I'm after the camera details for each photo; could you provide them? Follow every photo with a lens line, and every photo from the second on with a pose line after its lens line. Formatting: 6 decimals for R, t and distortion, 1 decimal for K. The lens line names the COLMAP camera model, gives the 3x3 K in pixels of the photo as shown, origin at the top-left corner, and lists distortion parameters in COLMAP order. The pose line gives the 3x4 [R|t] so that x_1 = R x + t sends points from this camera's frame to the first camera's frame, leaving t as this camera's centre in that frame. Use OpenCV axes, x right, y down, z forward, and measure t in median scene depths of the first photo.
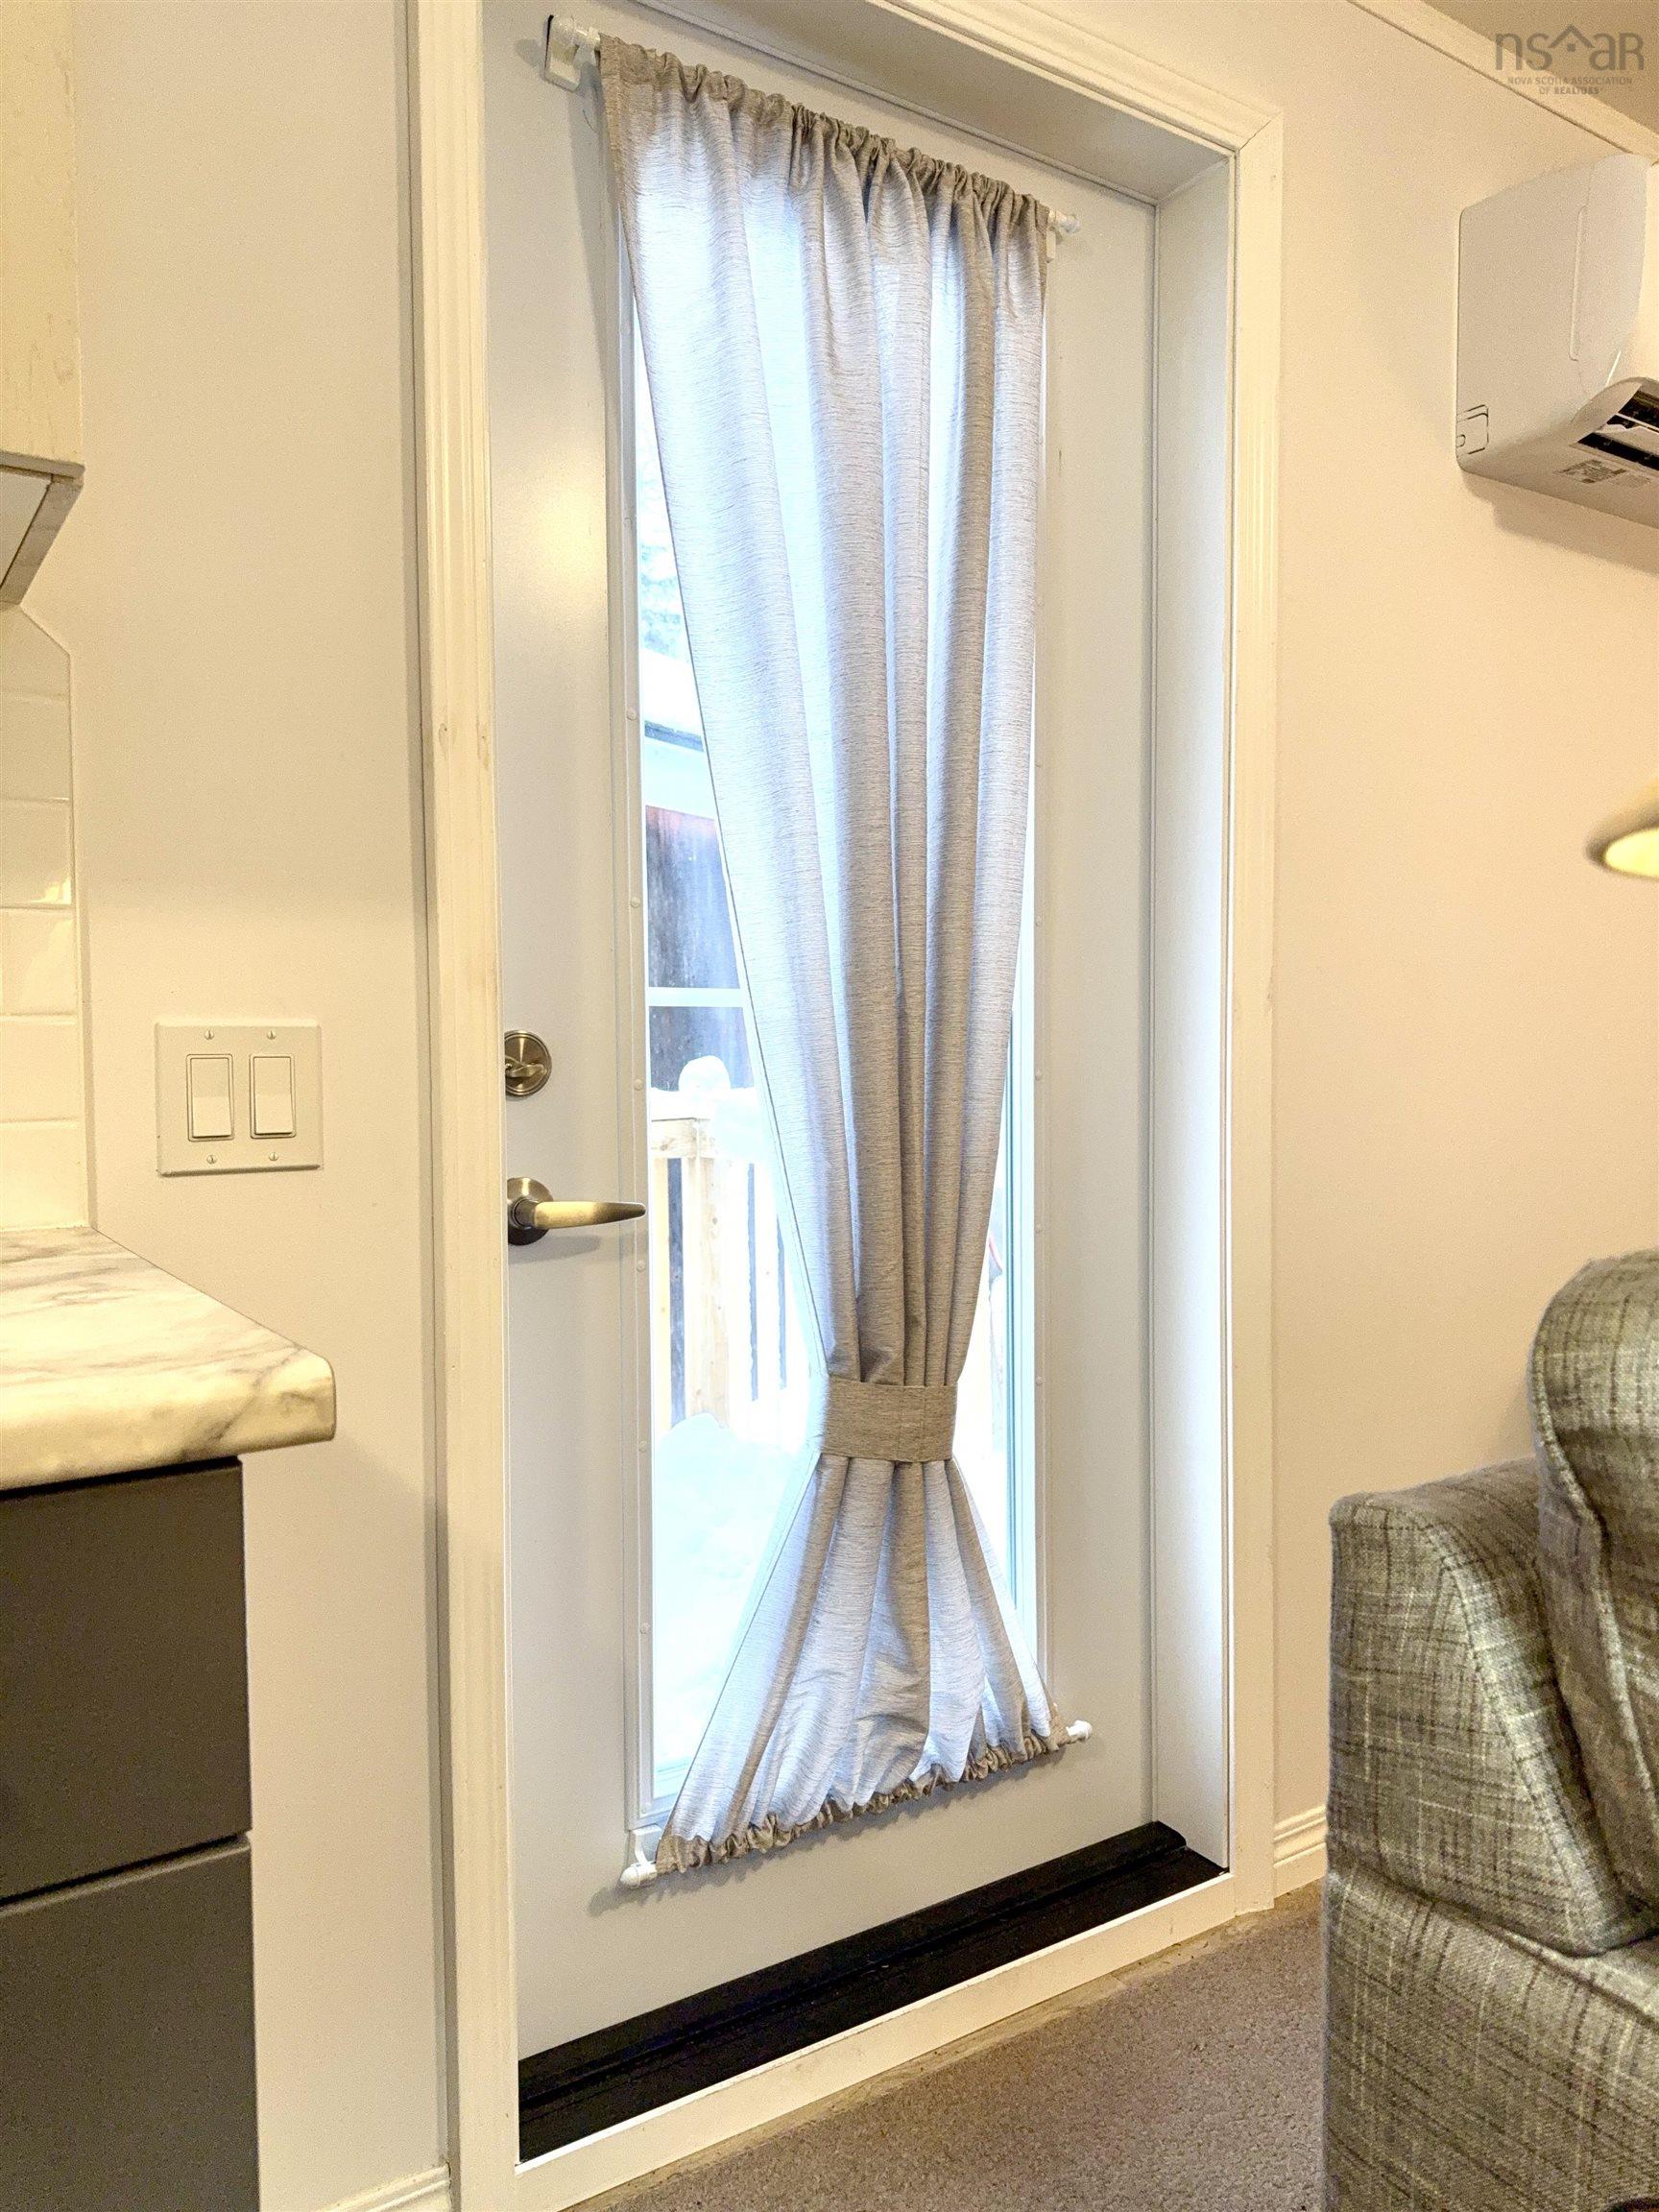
lens RADIAL K [[1596.0, 0, 840.0], [0, 1596.0, 1097.1], [0, 0, 1]] dist [0.090269, -0.109036]
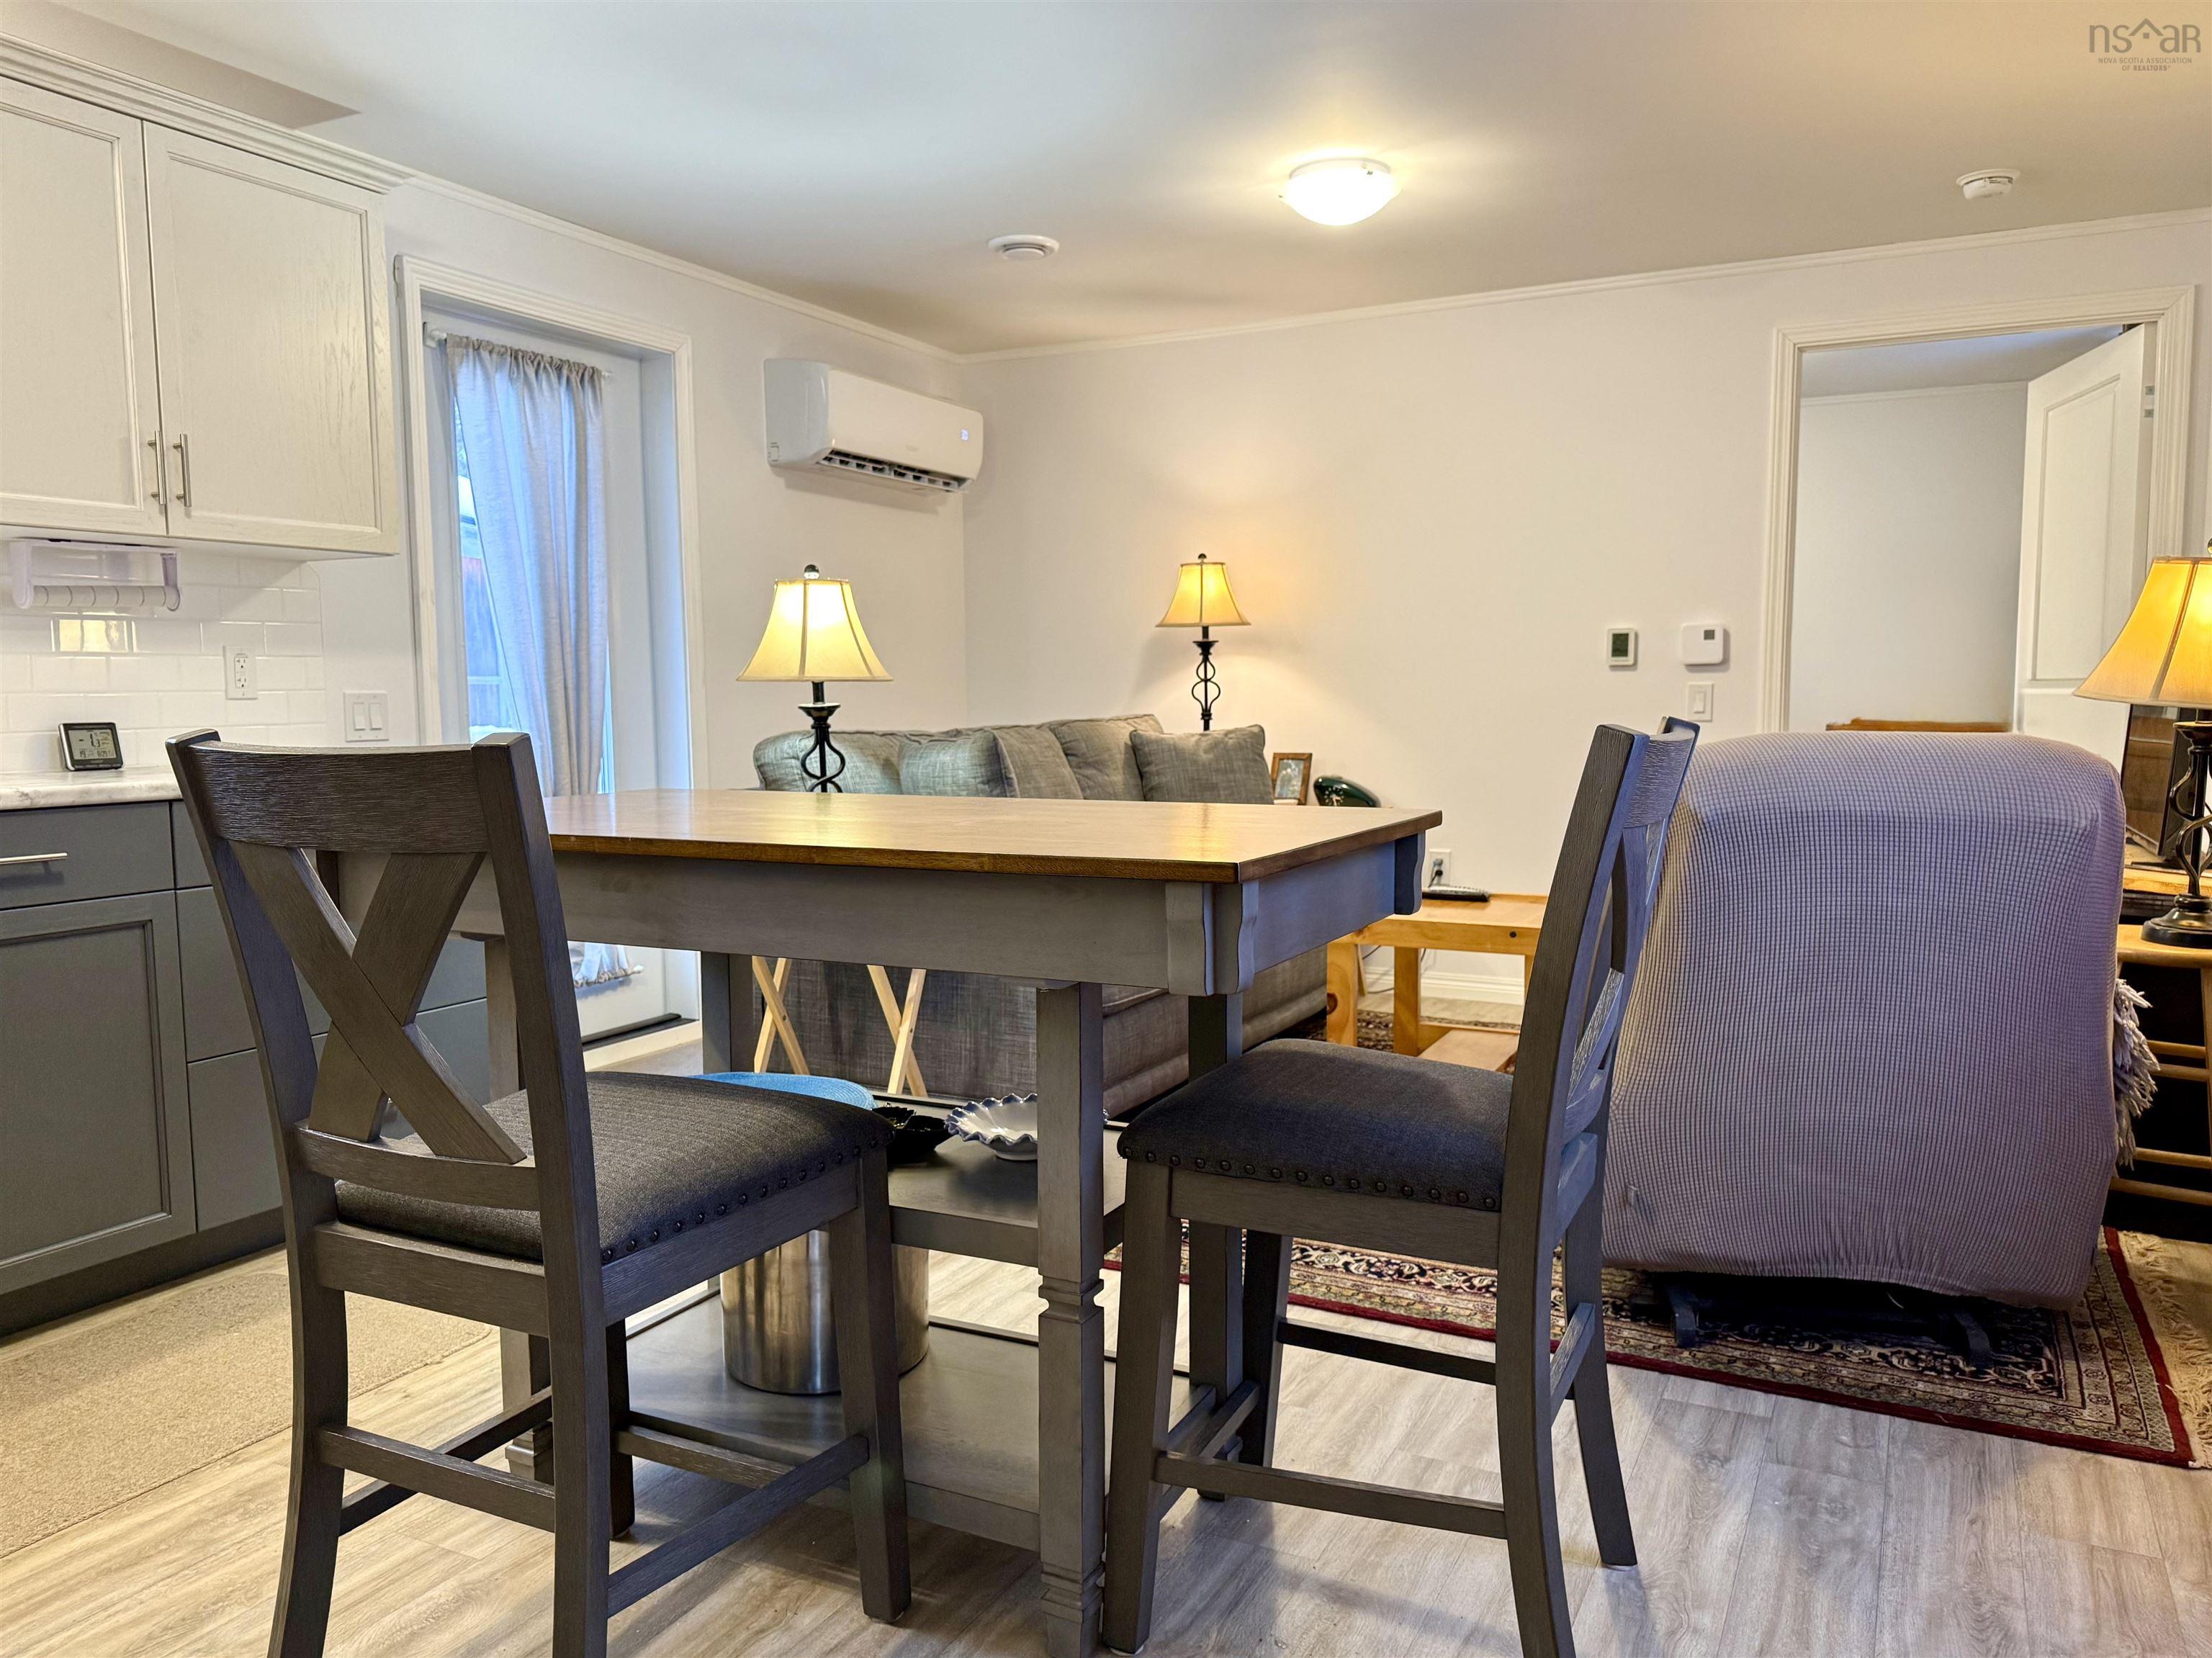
lens RADIAL K [[1595.9, 0, 1128.3], [0, 1595.9, 841.5], [0, 0, 1]] dist [0.090269, -0.109036]
pose [[0.863844, -0.048582, 0.501412, -0.482189], [0.020917, 0.997940, 0.060655, 0.057569], [-0.503325, -0.041909, 0.863080, -1.693755]]
